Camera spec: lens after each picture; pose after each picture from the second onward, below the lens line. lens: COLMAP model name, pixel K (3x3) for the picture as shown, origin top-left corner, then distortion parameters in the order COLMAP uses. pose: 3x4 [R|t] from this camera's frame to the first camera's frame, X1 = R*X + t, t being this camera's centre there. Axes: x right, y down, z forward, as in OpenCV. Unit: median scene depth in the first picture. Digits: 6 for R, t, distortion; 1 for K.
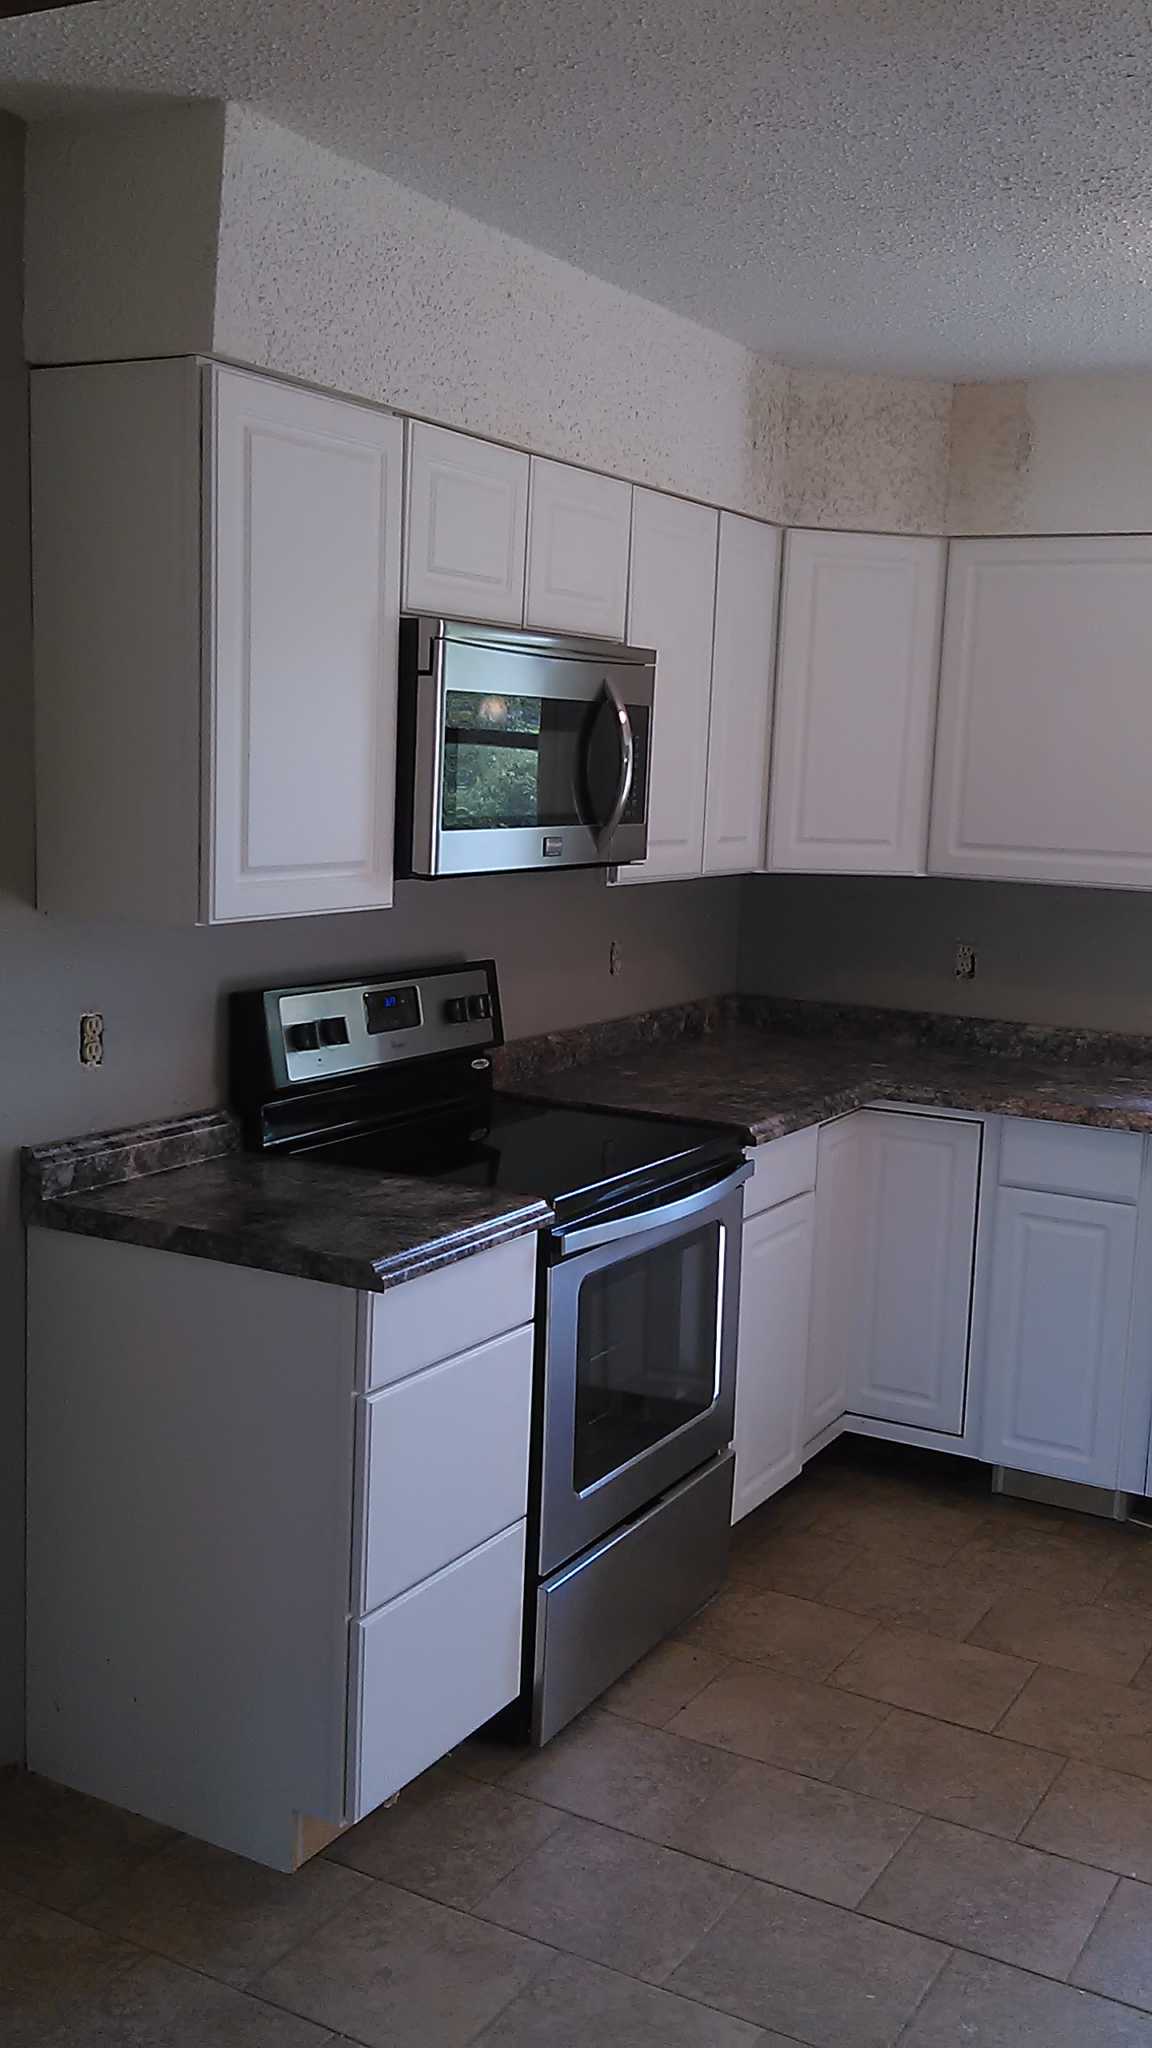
lens RADIAL K [[1917.2, 0, 576.0], [0, 1917.2, 1024.0], [0, 0, 1]] dist [0.088727, -0.223213]
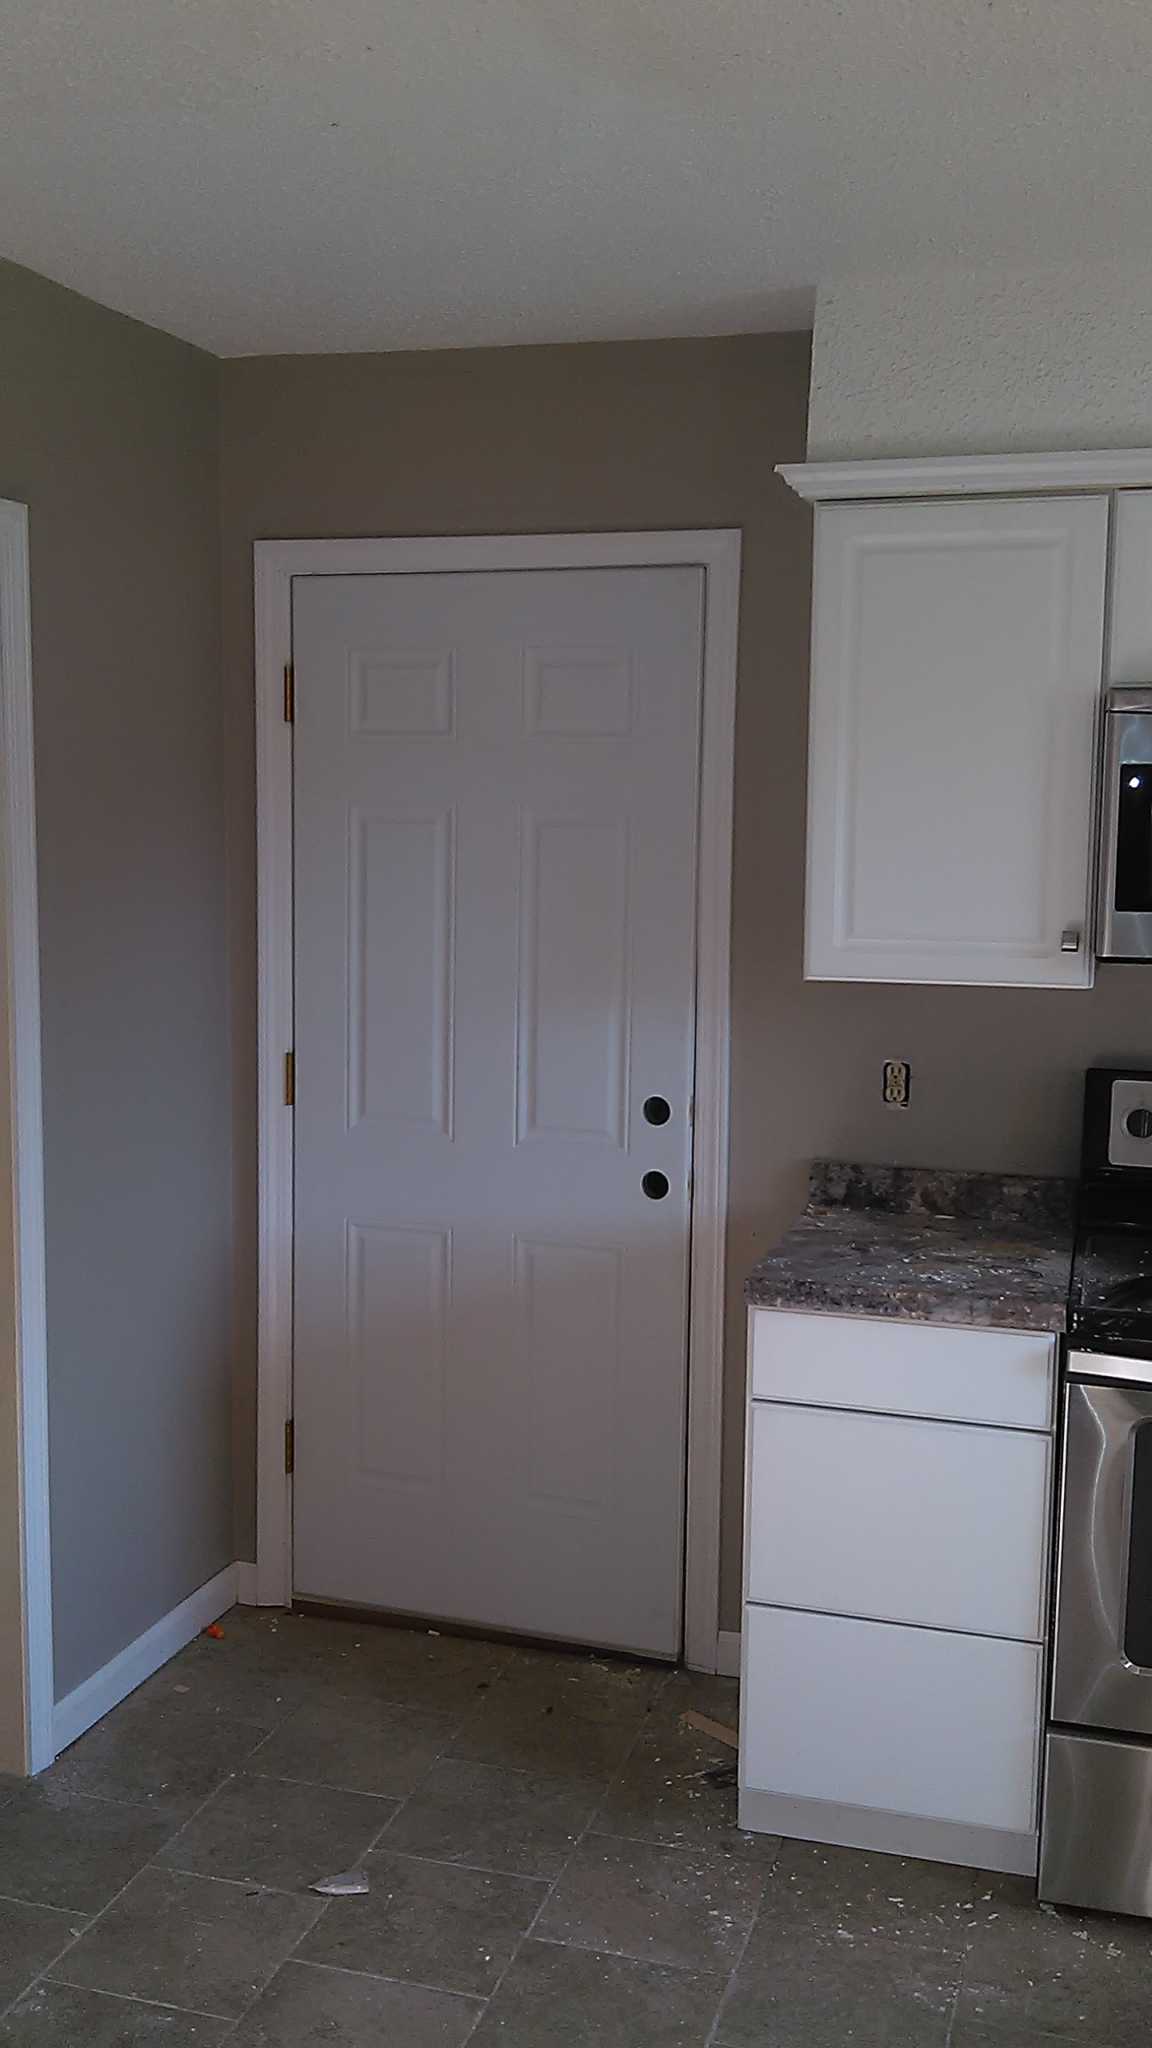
lens RADIAL K [[1903.1, 0, 576.0], [0, 1903.1, 1024.0], [0, 0, 1]] dist [0.081348, -0.230029]
pose [[0.222464, 0.078834, -0.971749, 0.728558], [-0.139903, 0.988991, 0.048204, -0.049516], [0.964851, 0.125227, 0.231044, 0.487079]]
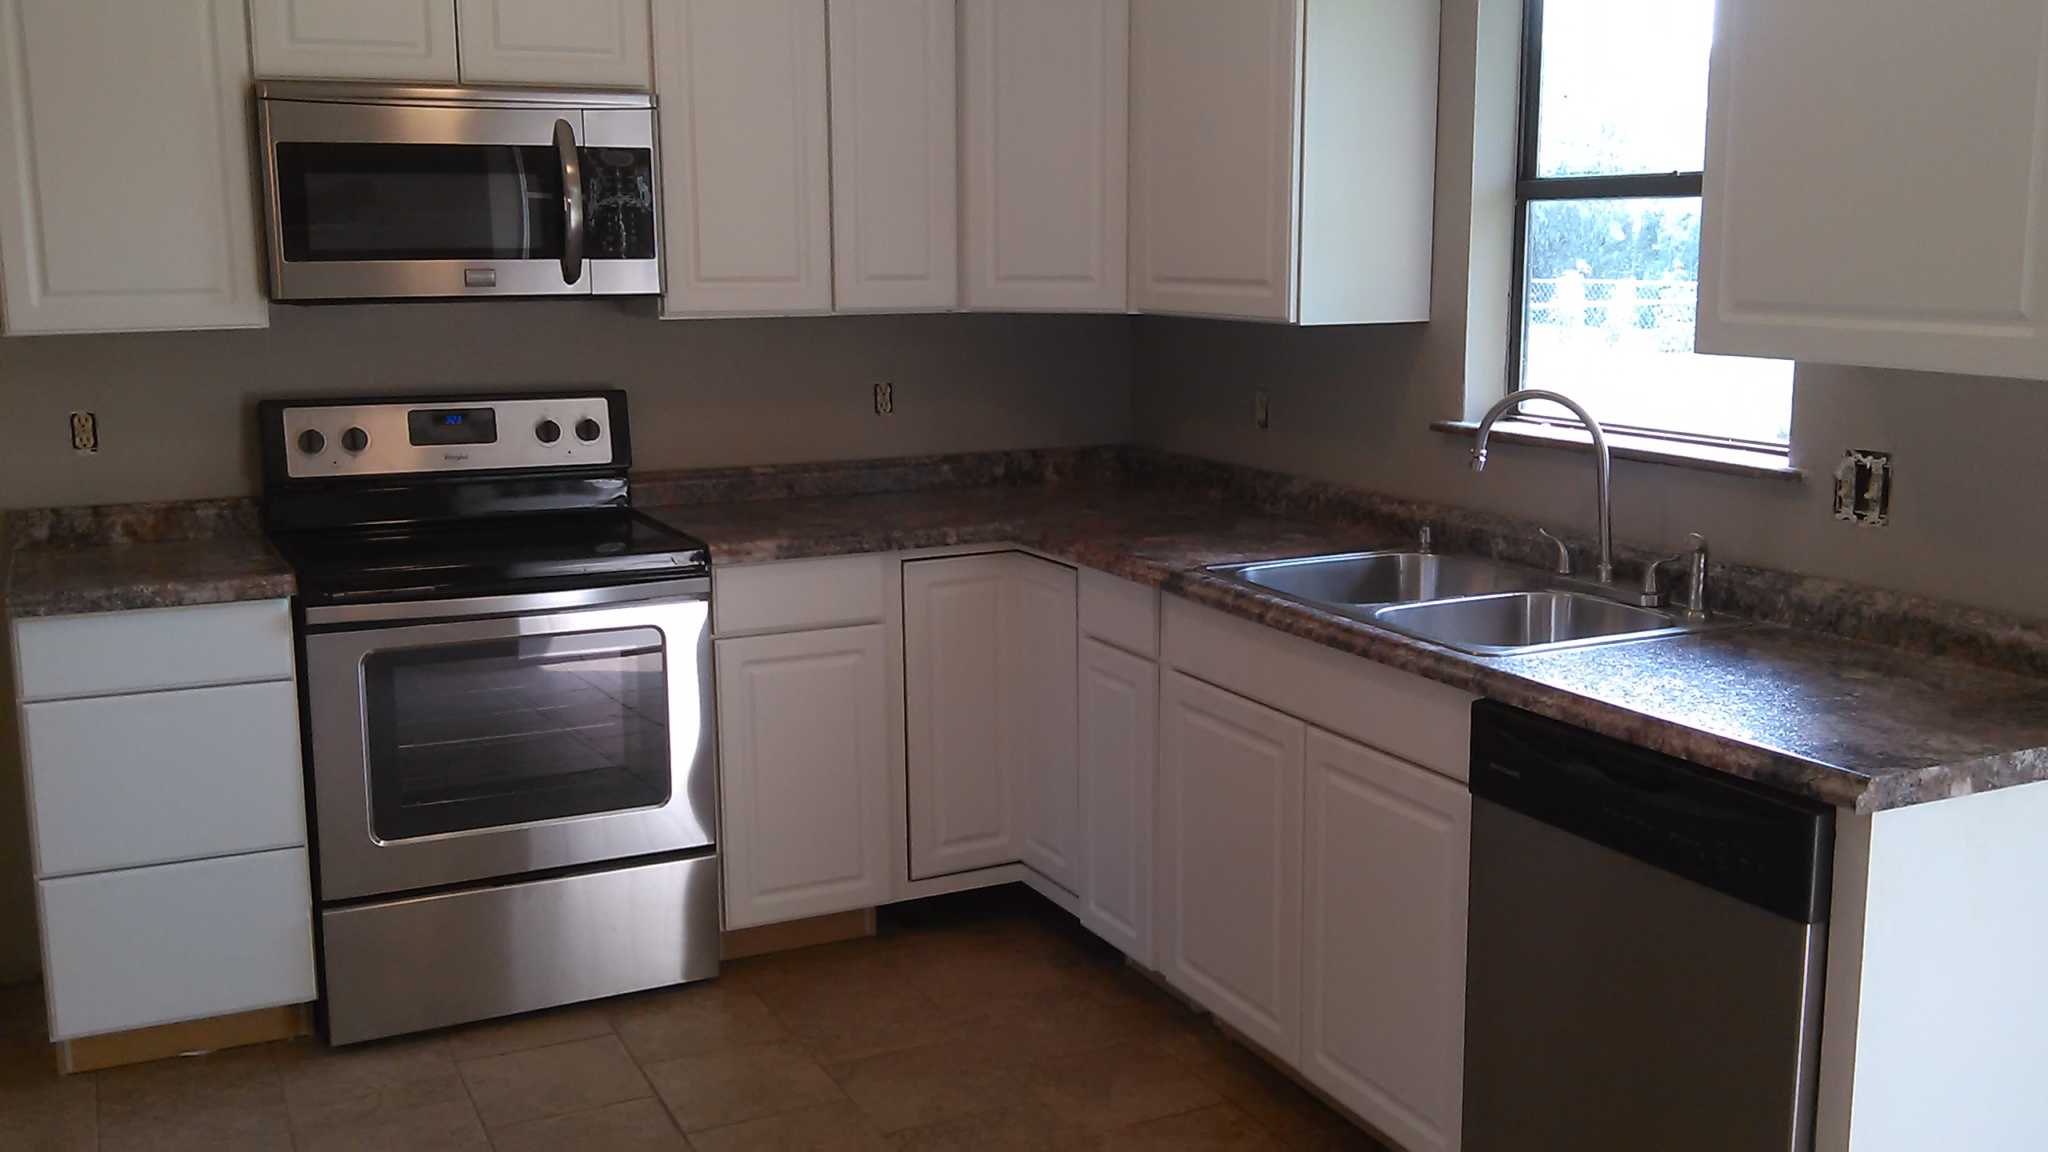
lens RADIAL K [[1903.1, 0, 1038.6], [0, 1903.1, 559.6], [0, 0, 1]] dist [0.081348, -0.230029]
pose [[0.830489, 0.052397, -0.554565, 0.891784], [-0.044247, 0.998626, 0.028090, 0.026319], [0.555274, 0.001210, 0.831666, 0.255968]]
